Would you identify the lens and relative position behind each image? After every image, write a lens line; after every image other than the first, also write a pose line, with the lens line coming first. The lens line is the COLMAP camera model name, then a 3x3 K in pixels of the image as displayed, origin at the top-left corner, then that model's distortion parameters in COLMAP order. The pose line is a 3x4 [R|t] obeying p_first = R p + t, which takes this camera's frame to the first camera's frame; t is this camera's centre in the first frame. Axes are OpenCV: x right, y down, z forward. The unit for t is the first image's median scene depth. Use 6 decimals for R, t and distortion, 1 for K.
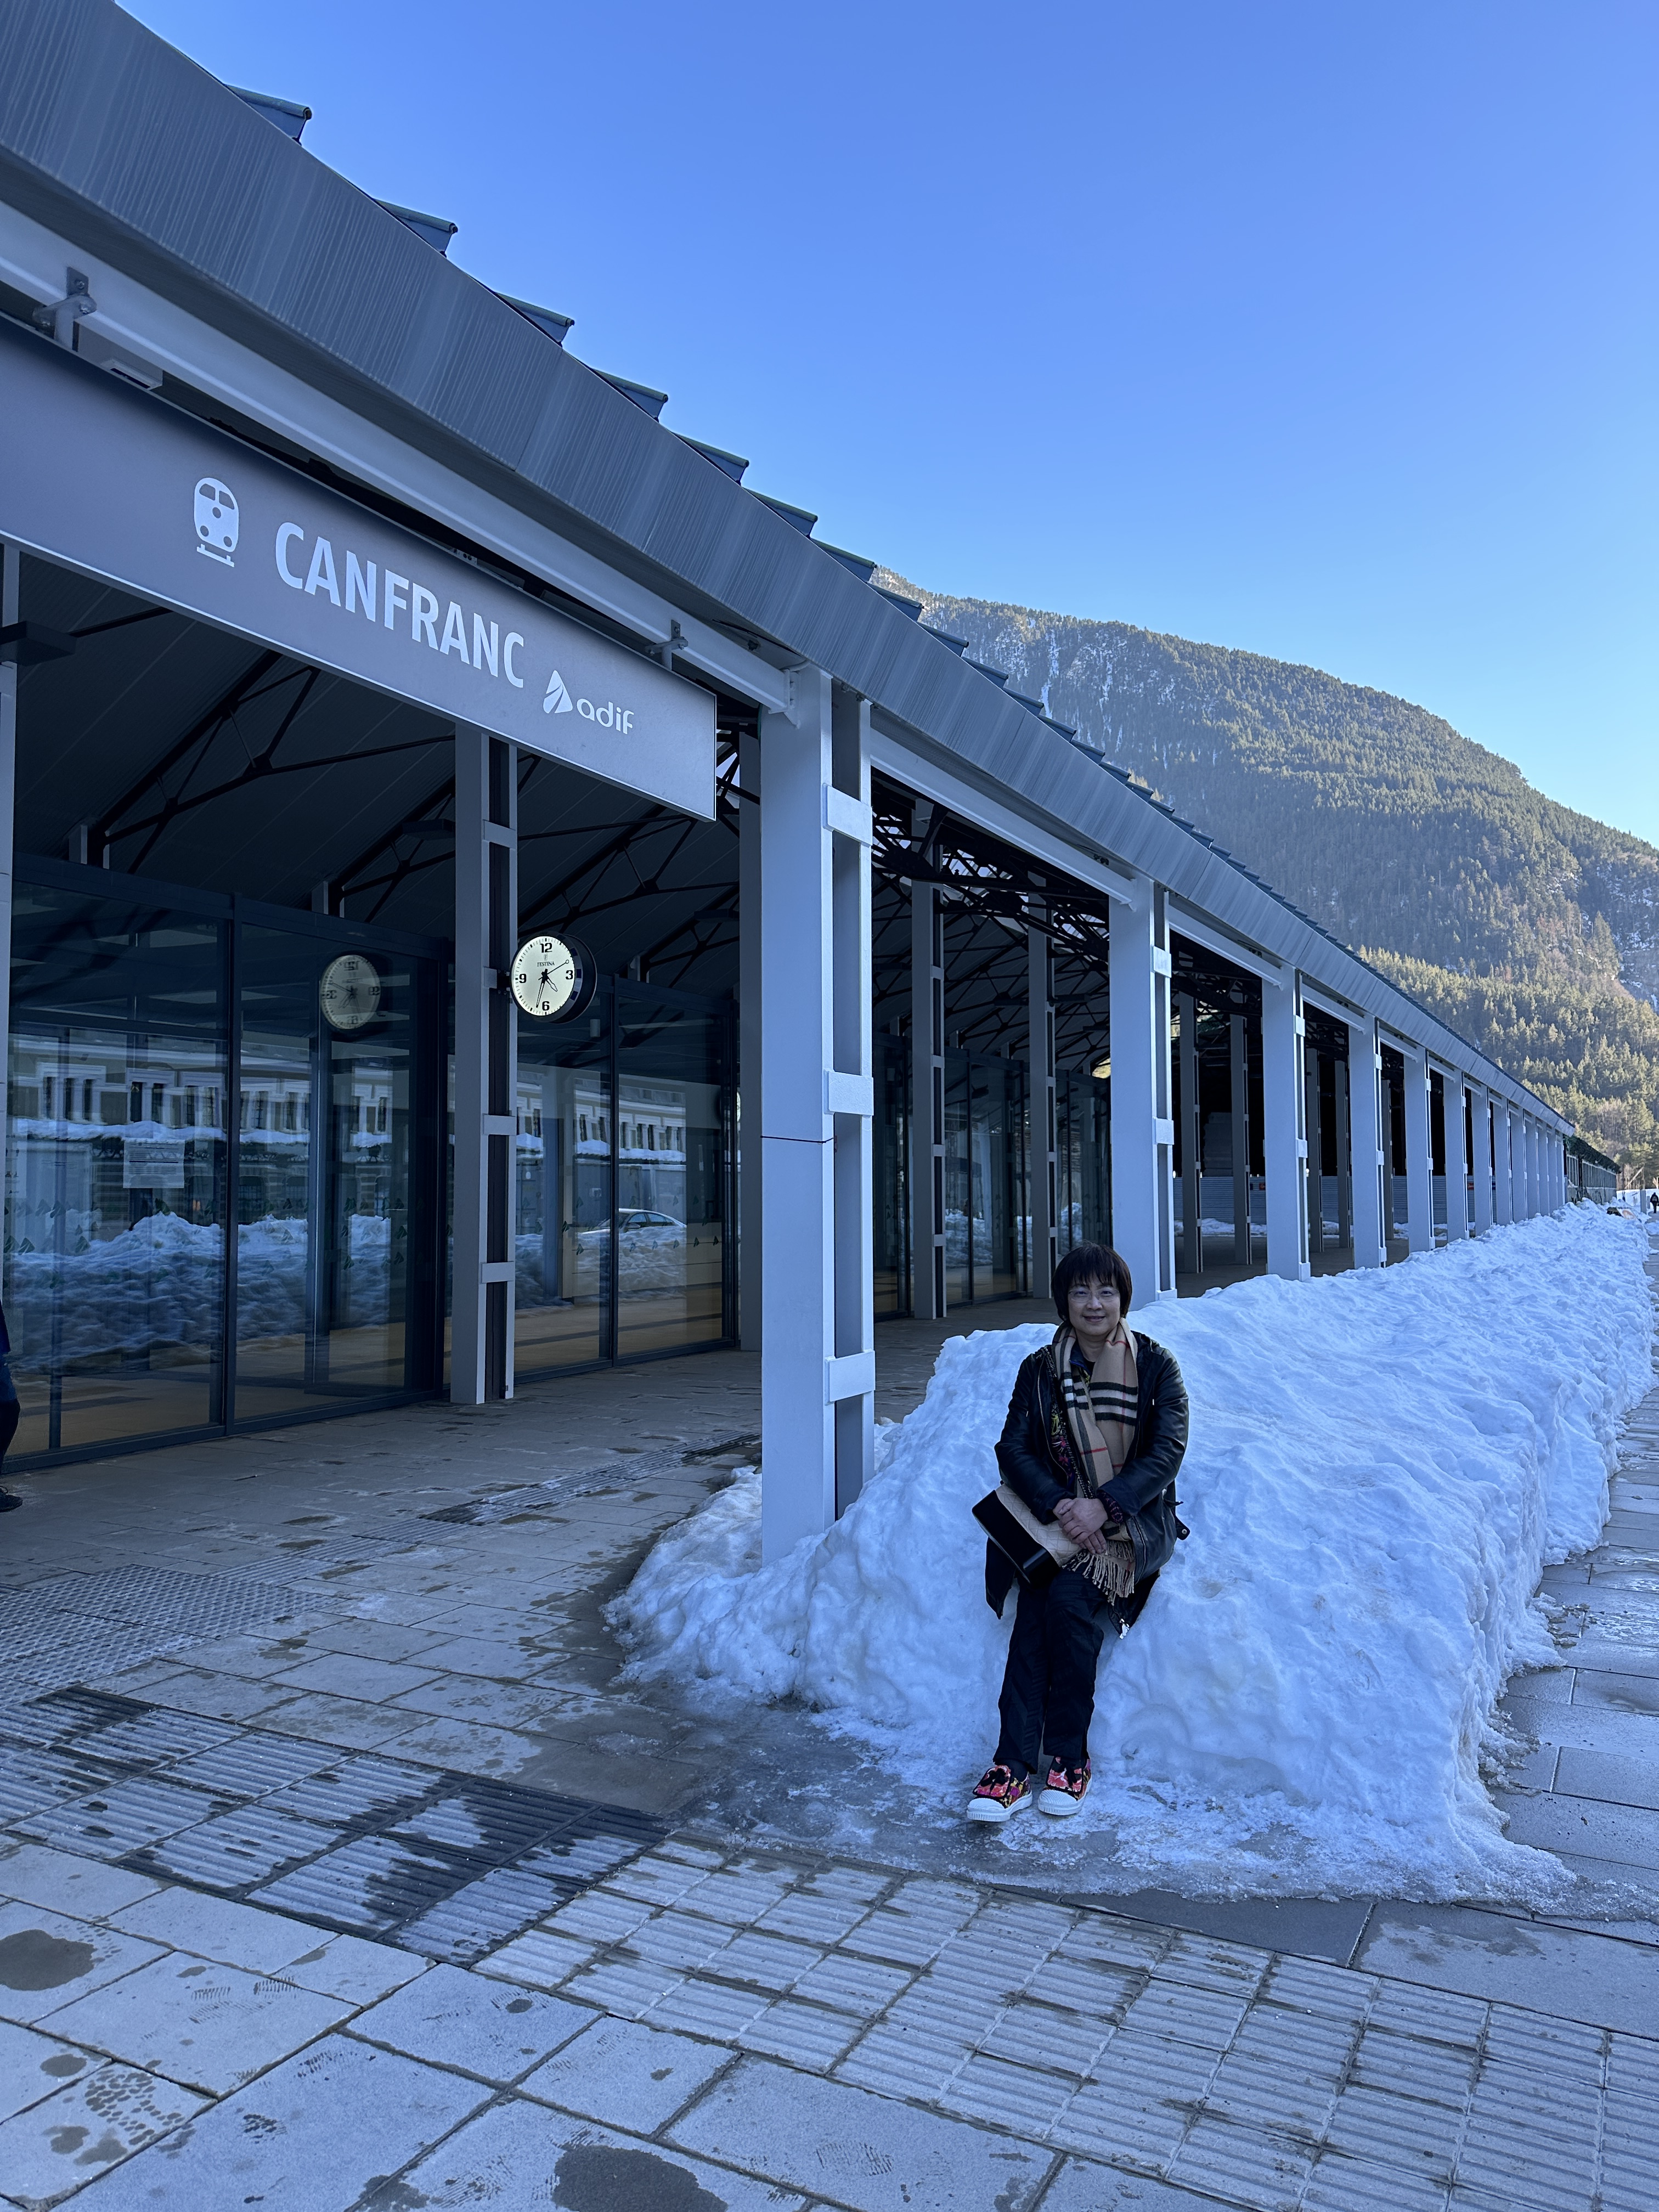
lens RADIAL K [[1540.7, 0, 829.5], [0, 1540.7, 1106.0], [0, 0, 1]] dist [0.125372, -0.196041]
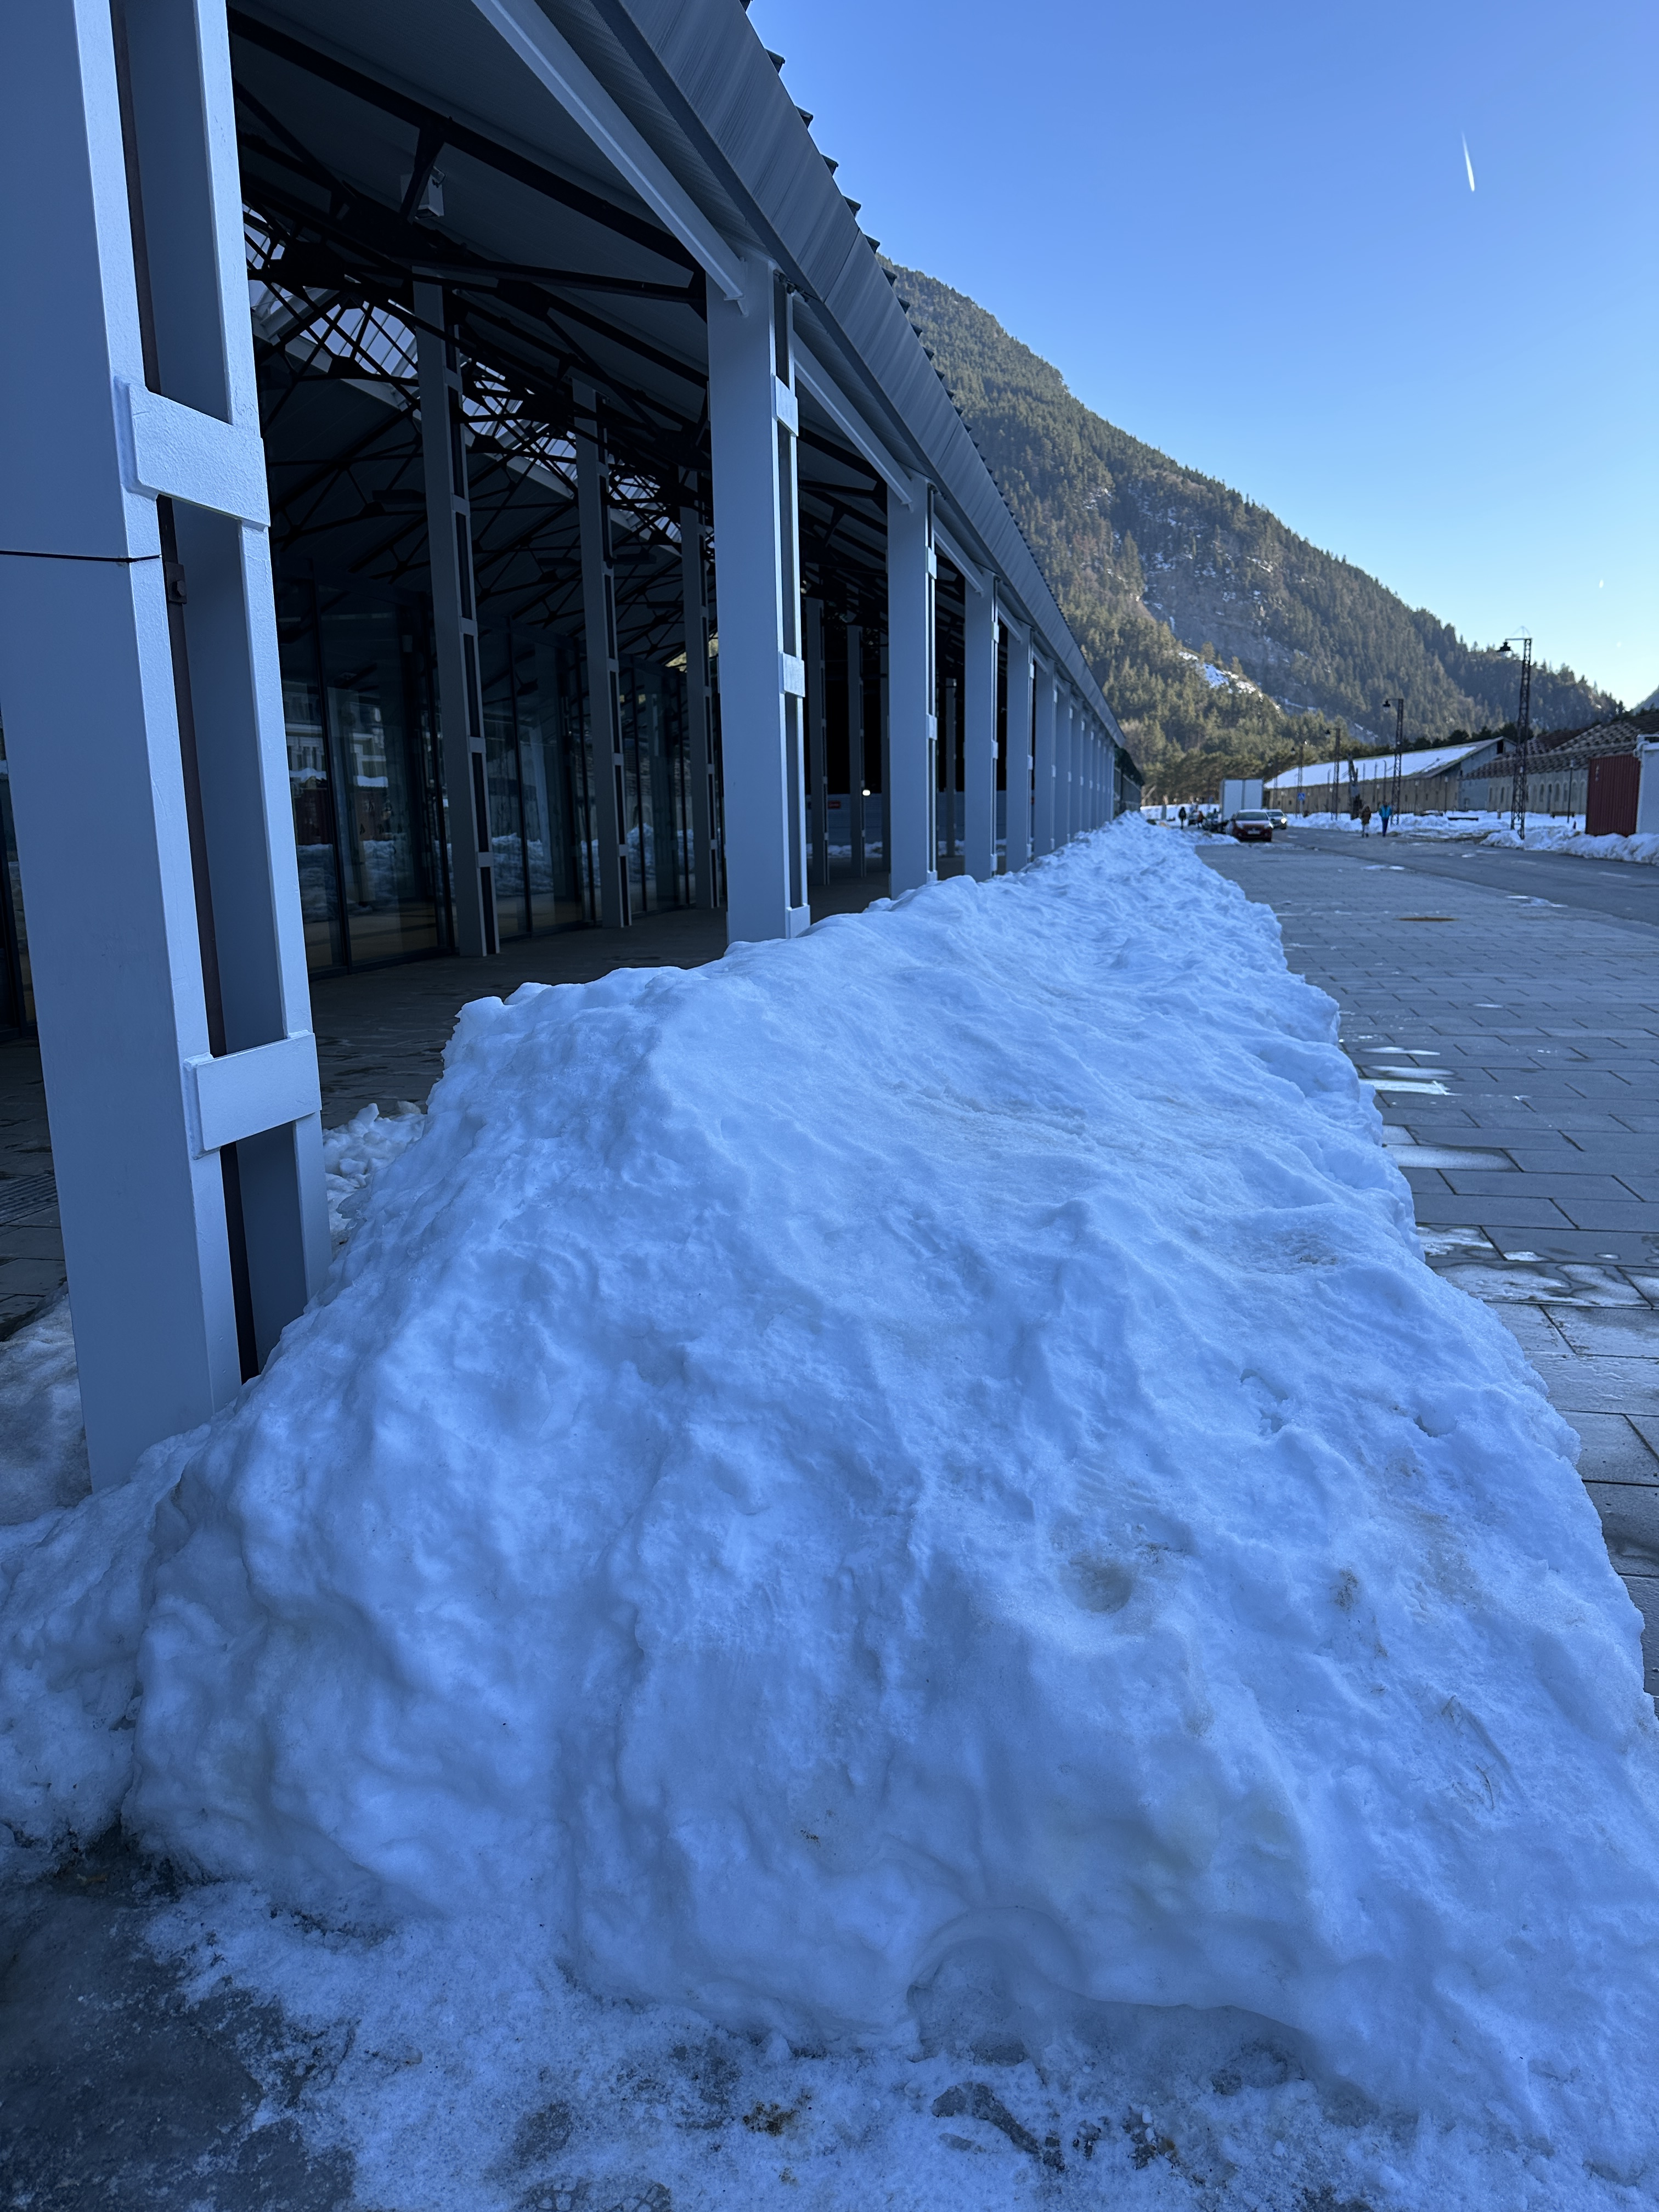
lens RADIAL K [[1540.7, 0, 829.5], [0, 1540.7, 1106.0], [0, 0, 1]] dist [0.125372, -0.196041]
pose [[0.960632, -0.064347, 0.270270, 0.052765], [-0.001031, 0.971977, 0.235075, 0.066421], [-0.277823, -0.226099, 0.933645, 0.502874]]
